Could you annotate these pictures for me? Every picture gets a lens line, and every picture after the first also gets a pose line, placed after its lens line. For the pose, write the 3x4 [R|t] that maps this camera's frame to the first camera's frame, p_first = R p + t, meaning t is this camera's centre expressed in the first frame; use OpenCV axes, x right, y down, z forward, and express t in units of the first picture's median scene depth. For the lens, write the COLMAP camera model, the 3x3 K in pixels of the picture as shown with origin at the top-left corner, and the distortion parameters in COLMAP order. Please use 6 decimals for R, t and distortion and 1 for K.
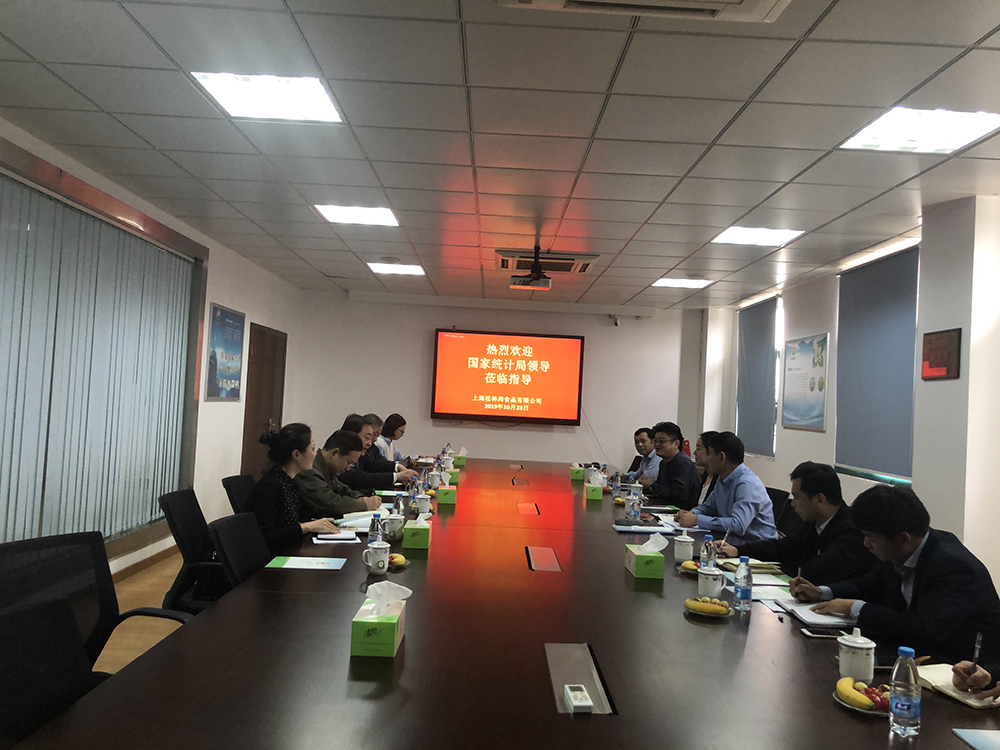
lens RADIAL K [[812.1, 0, 503.5], [0, 812.1, 384.0], [0, 0, 1]] dist [0.047789, -0.060403]
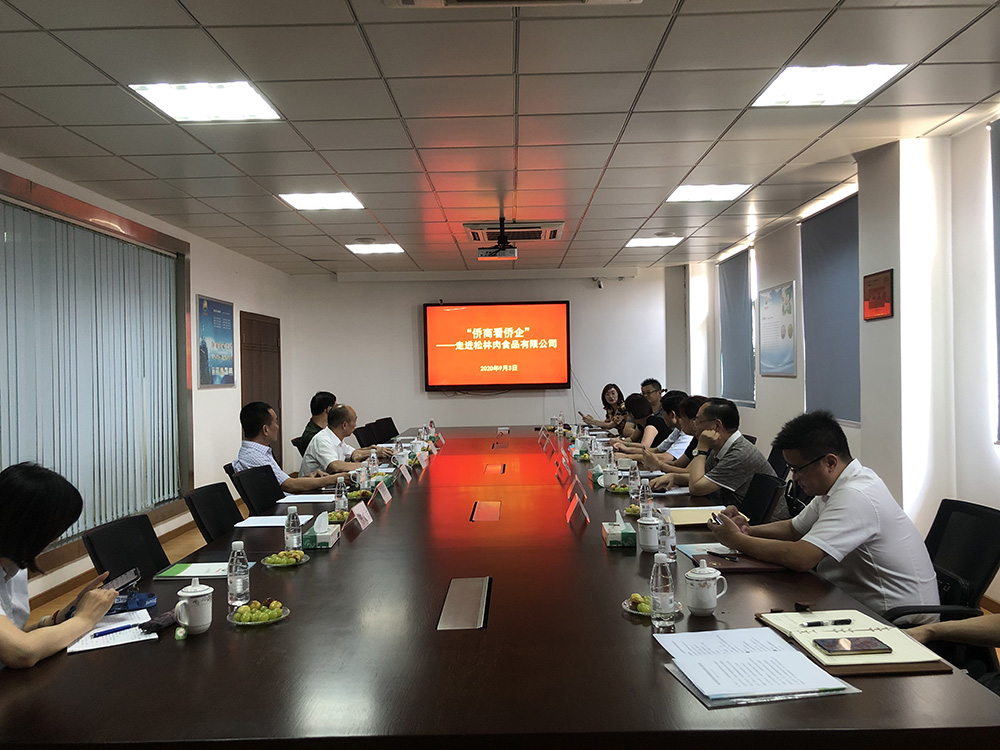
lens RADIAL K [[812.1, 0, 504.2], [0, 812.1, 382.9], [0, 0, 1]] dist [0.047789, -0.060403]
pose [[0.997261, -0.069682, -0.024781, 0.049465], [0.070549, 0.996859, 0.035992, 0.002498], [0.022195, -0.037641, 0.999045, -0.036149]]
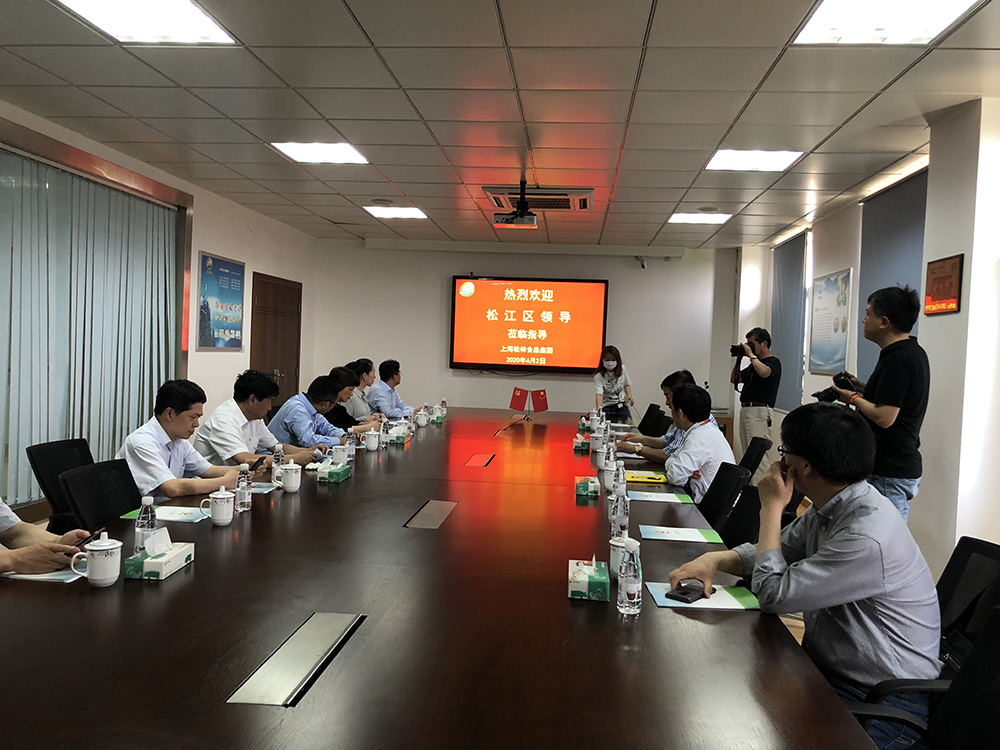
lens RADIAL K [[812.1, 0, 500.7], [0, 812.1, 382.3], [0, 0, 1]] dist [0.047789, -0.060403]
pose [[0.994483, -0.008018, -0.104592, 0.100054], [0.013986, 0.998307, 0.056450, 0.007206], [0.103962, -0.057601, 0.992912, 0.048815]]
